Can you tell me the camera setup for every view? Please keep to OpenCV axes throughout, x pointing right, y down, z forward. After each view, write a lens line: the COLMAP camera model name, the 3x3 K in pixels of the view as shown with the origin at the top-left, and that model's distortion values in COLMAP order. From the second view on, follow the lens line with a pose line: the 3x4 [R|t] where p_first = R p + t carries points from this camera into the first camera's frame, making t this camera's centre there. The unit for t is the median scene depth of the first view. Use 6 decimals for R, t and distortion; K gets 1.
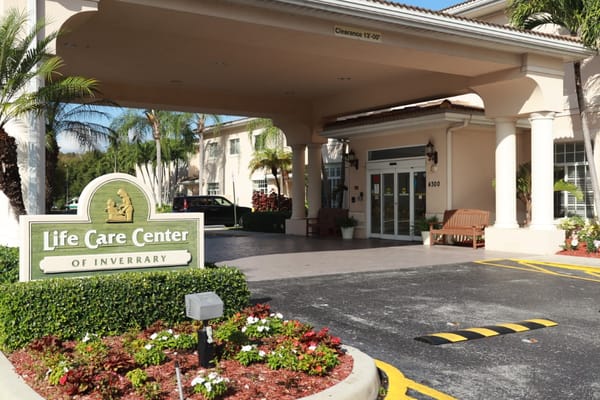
lens RADIAL K [[670.6, 0, 299.5], [0, 670.6, 200.5], [0, 0, 1]] dist [0.025729, 0.000000]
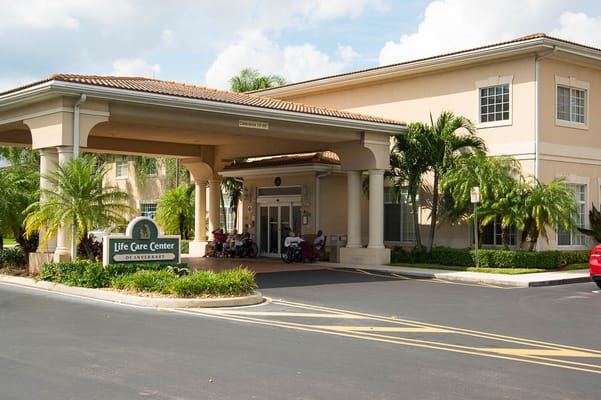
lens RADIAL K [[847.5, 0, 300.2], [0, 847.5, 200.6], [0, 0, 1]] dist [-0.006939, 0.000000]
pose [[0.987997, 0.012905, 0.153933, -0.185460], [-0.009101, 0.999636, -0.025394, -0.026255], [-0.154204, 0.023689, 0.987755, -1.669542]]
